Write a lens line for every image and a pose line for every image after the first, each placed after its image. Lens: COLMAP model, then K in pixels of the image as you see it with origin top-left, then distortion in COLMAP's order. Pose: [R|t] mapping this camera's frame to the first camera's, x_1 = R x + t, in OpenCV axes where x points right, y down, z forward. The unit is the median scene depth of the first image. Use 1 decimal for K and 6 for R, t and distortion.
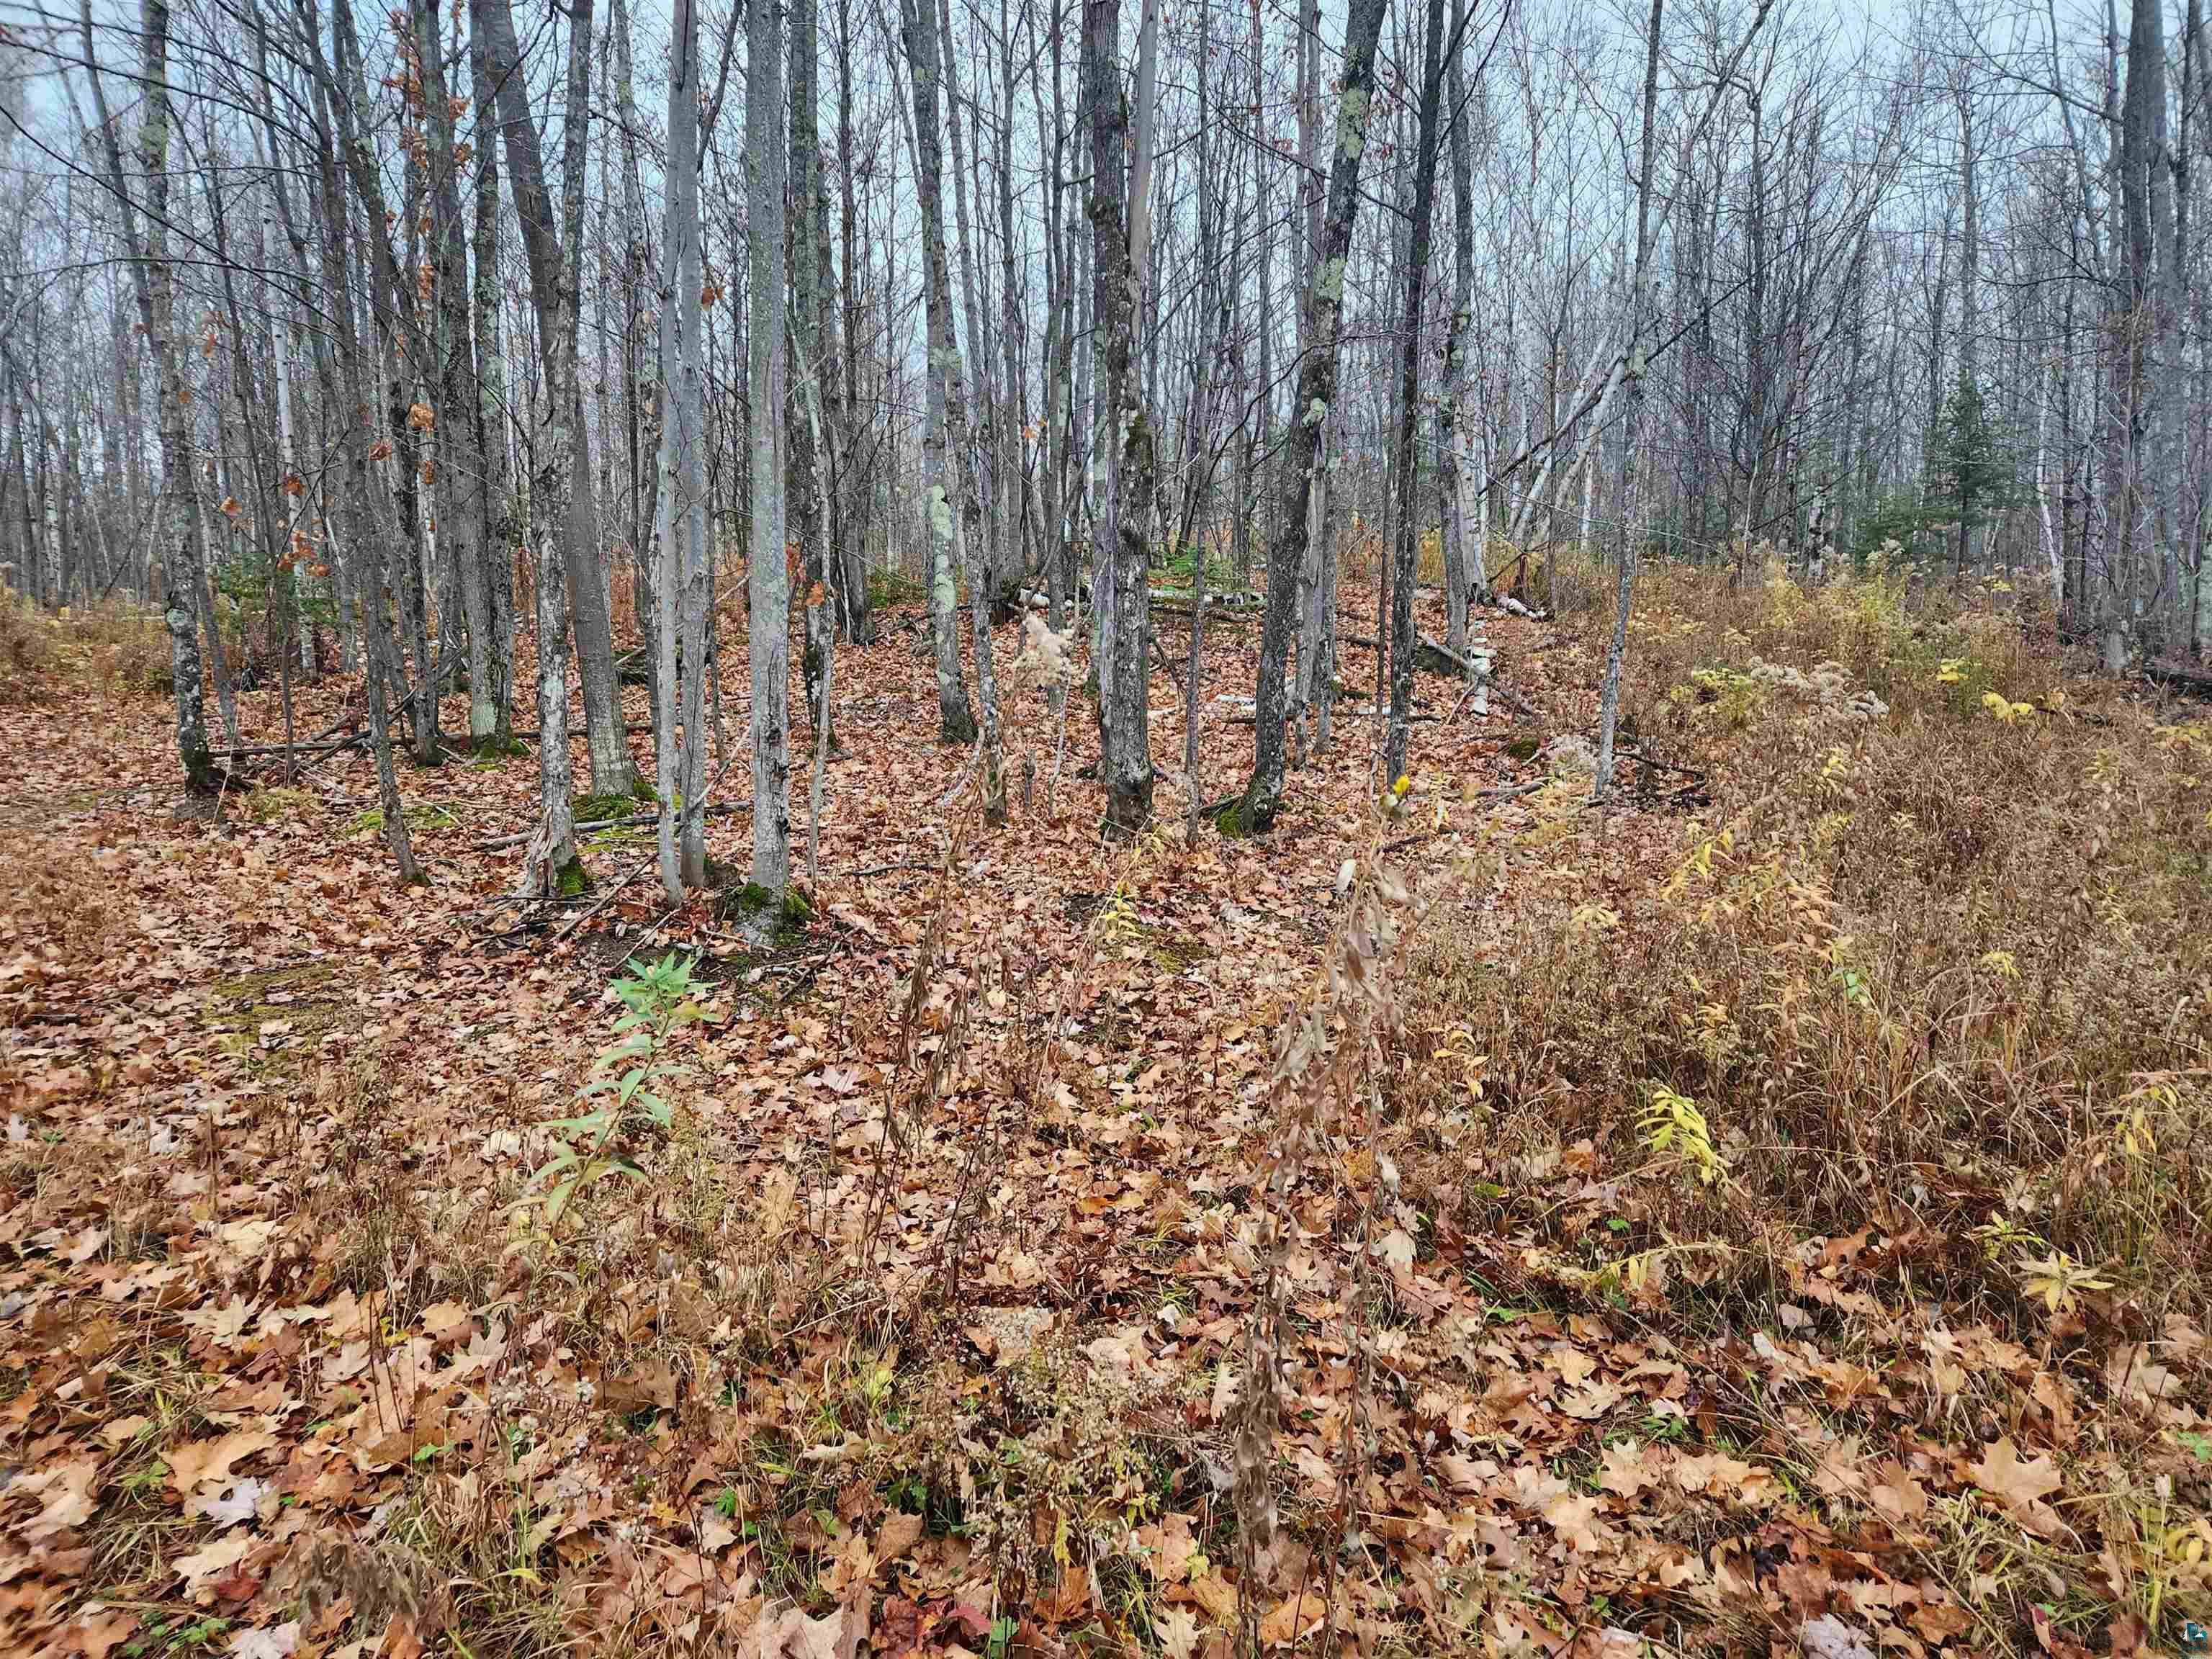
lens RADIAL K [[1469.5, 0, 1108.1], [0, 1469.5, 809.1], [0, 0, 1]] dist [0.087101, -0.069659]
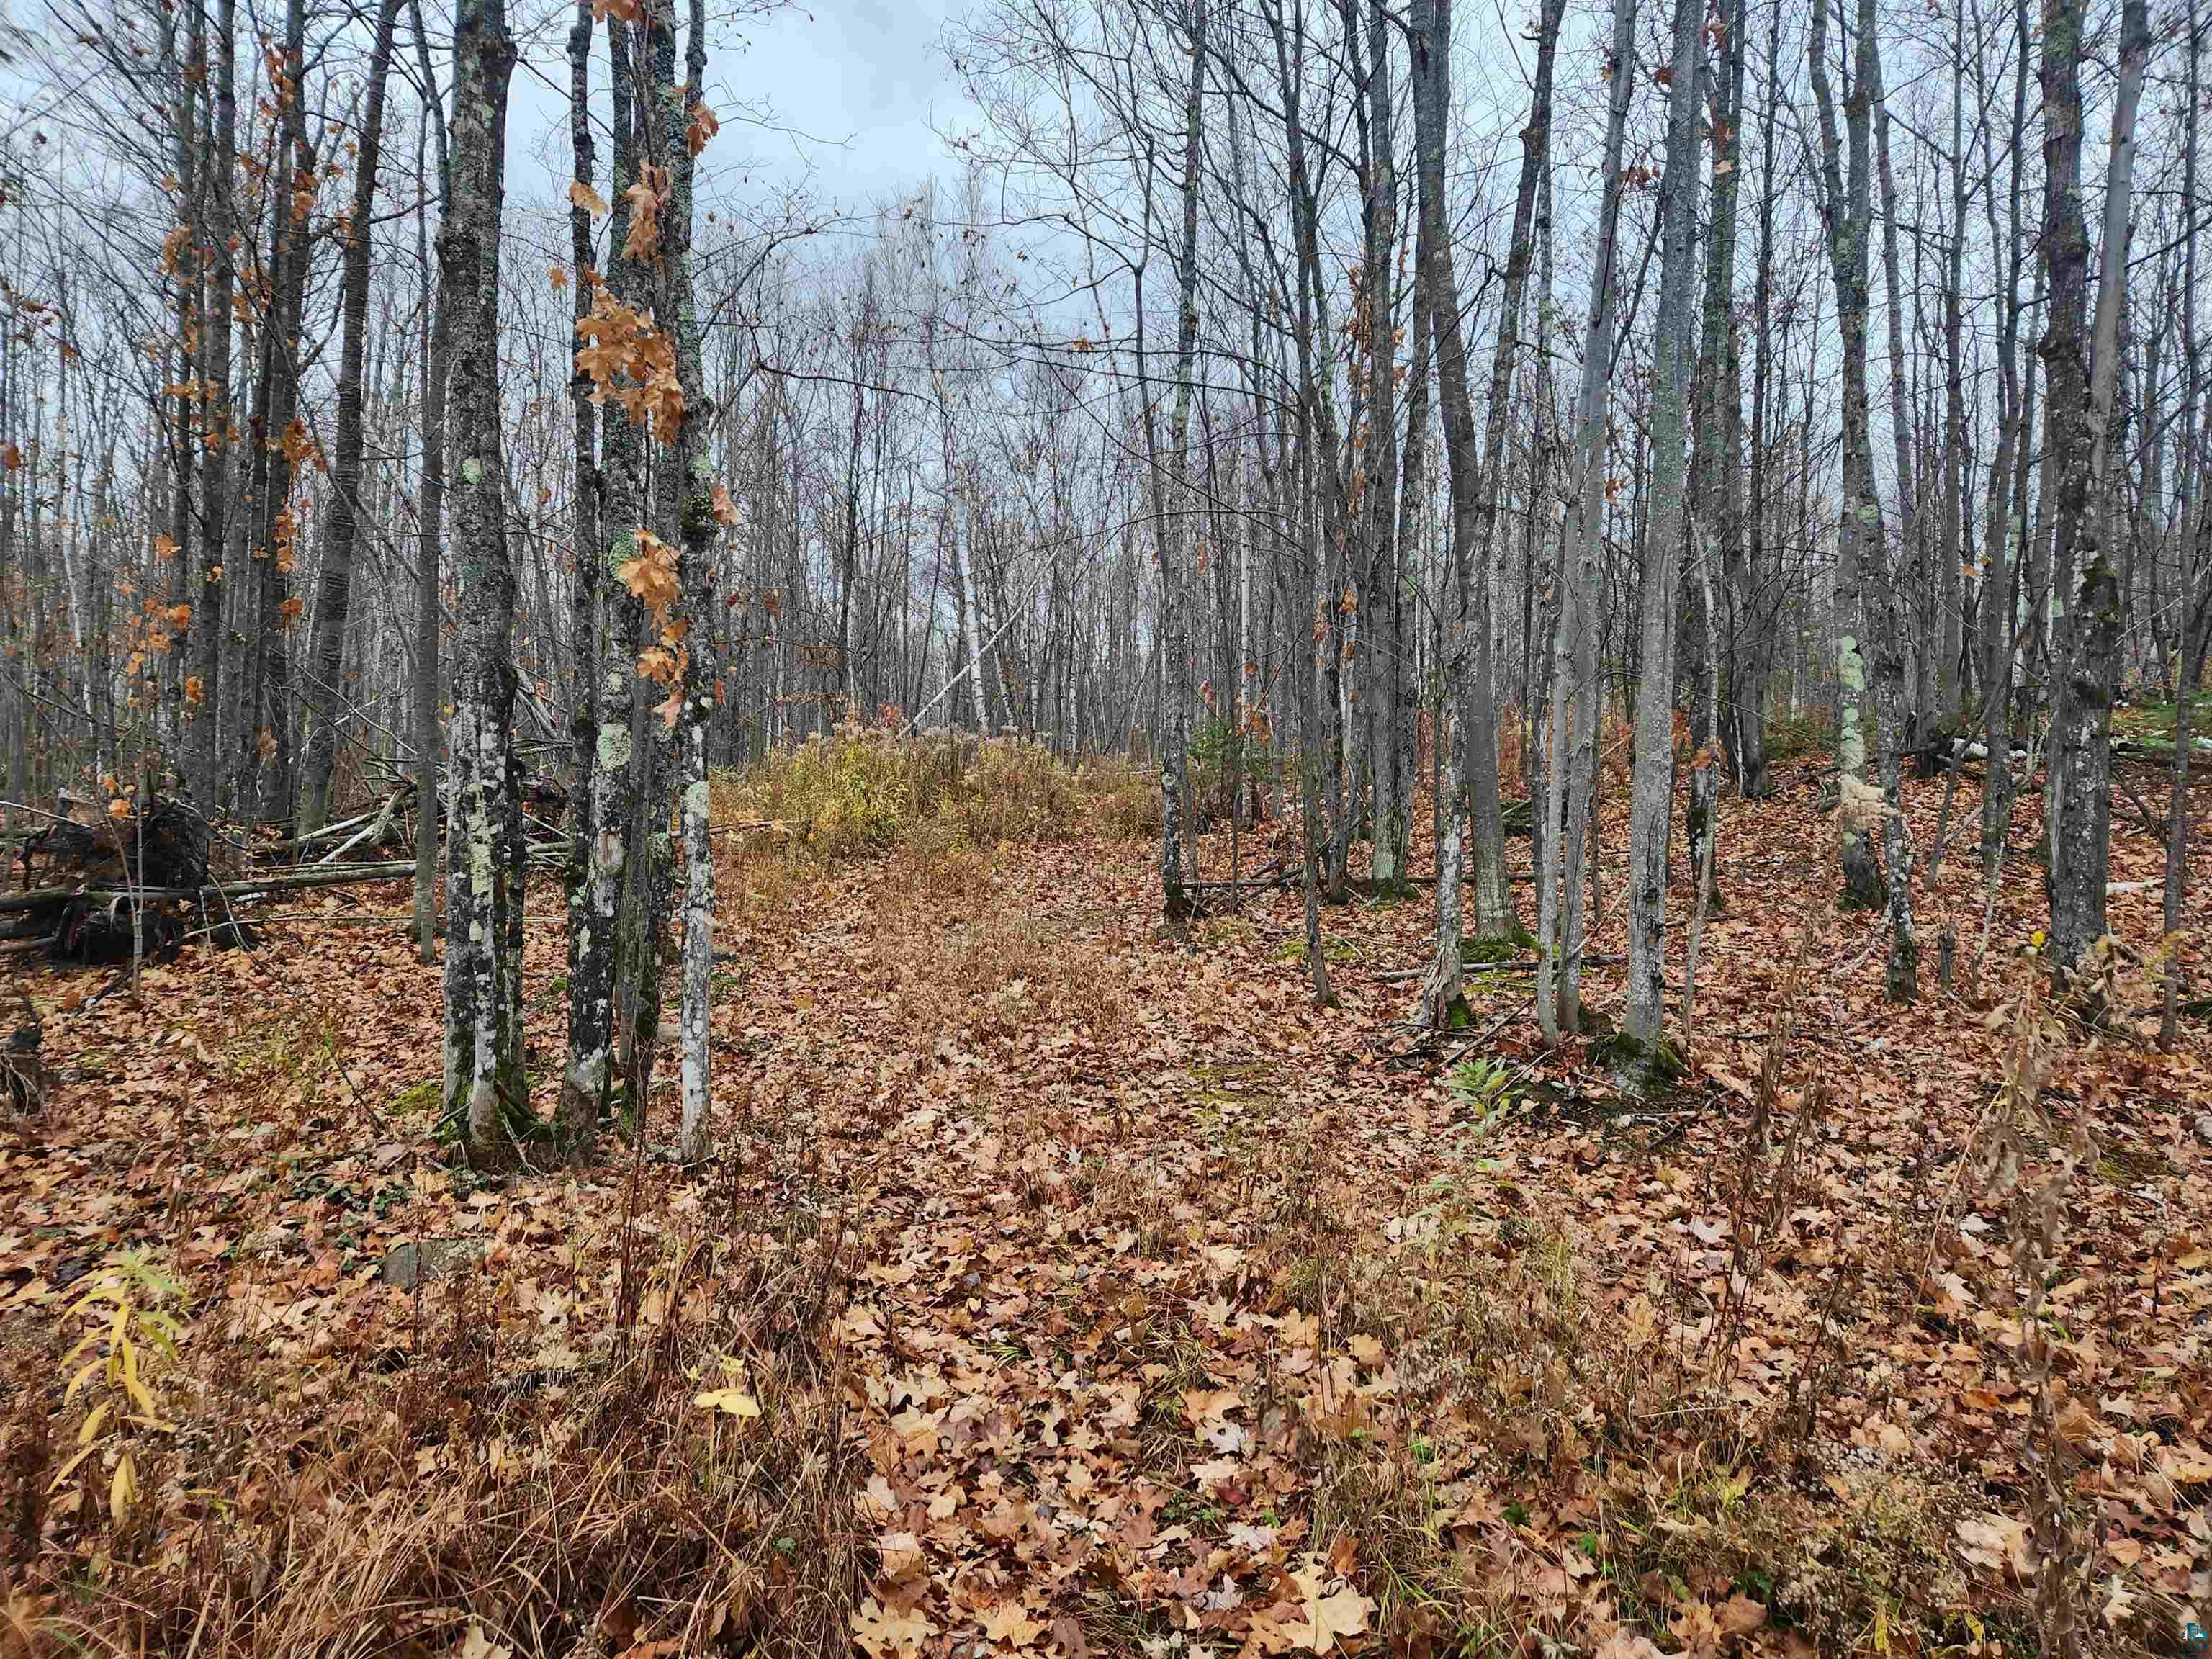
lens RADIAL K [[1469.5, 0, 1108.1], [0, 1469.5, 809.1], [0, 0, 1]] dist [0.087101, -0.069659]
pose [[0.838369, 0.015602, -0.544880, 0.028918], [-0.069998, 0.994396, -0.079229, 0.001249], [0.540590, 0.104563, 0.834763, -0.115899]]
